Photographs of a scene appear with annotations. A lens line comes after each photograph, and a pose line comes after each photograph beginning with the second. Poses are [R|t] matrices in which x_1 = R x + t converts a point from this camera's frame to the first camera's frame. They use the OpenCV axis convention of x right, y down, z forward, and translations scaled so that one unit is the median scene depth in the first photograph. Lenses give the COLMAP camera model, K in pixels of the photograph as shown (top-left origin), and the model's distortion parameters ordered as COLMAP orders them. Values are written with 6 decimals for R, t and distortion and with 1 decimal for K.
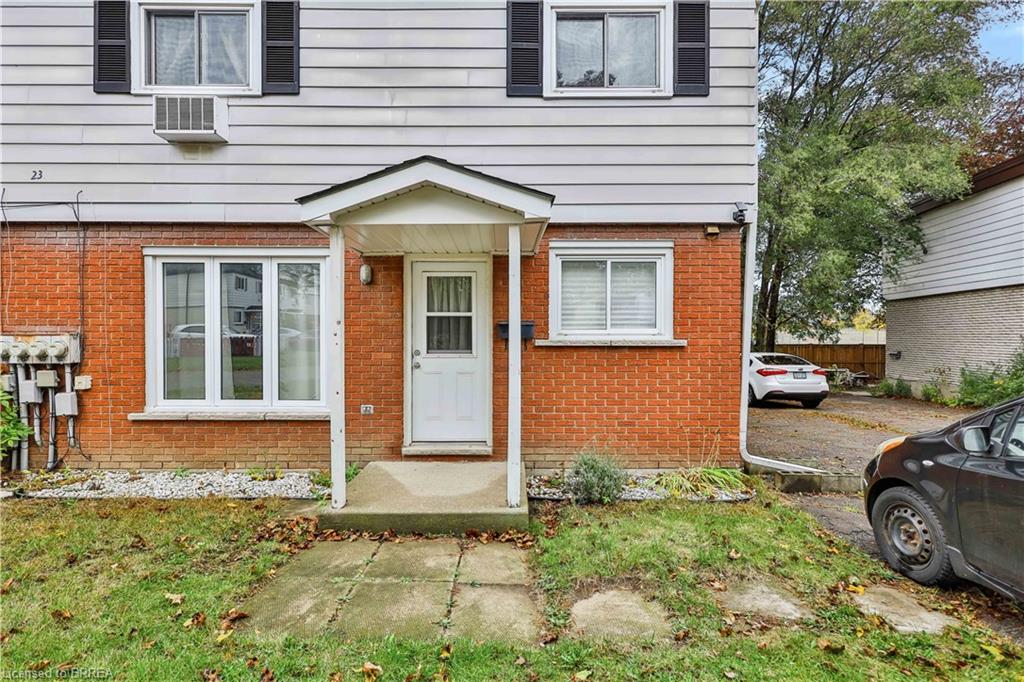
lens RADIAL K [[479.9, 0, 512.0], [0, 479.9, 341.0], [0, 0, 1]] dist [0.003737, 0.000538]
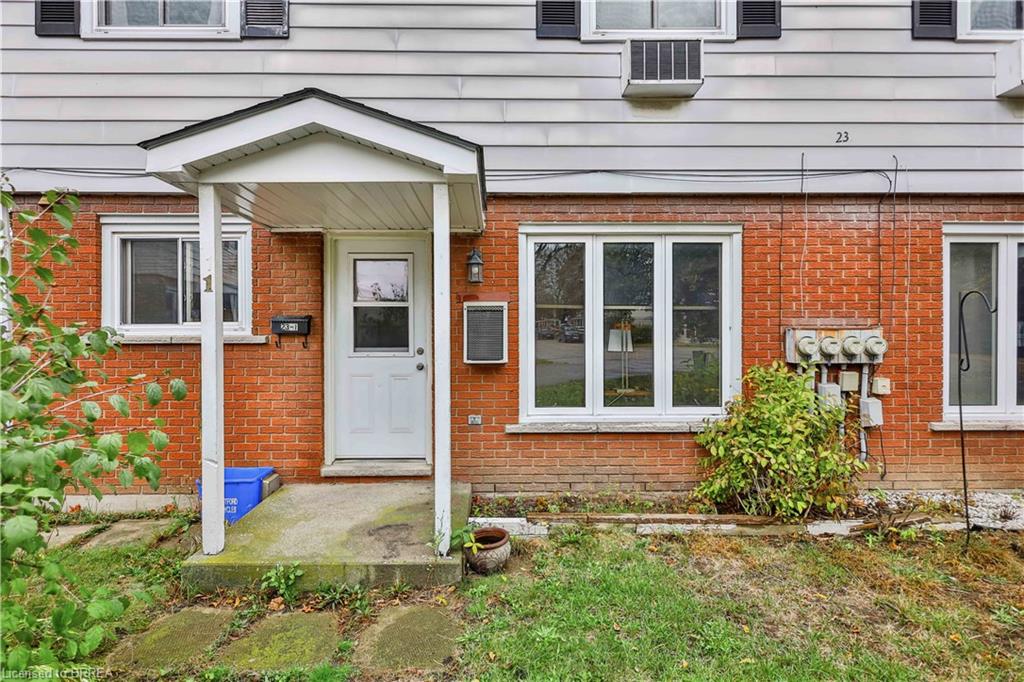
lens RADIAL K [[583.9, 0, 500.9], [0, 583.9, 339.4], [0, 0, 1]] dist [-0.002416, -0.000501]
pose [[0.999976, -0.002005, 0.006661, -1.514210], [0.001976, 0.999988, 0.004476, -0.000221], [-0.006669, -0.004462, 0.999968, -0.005732]]
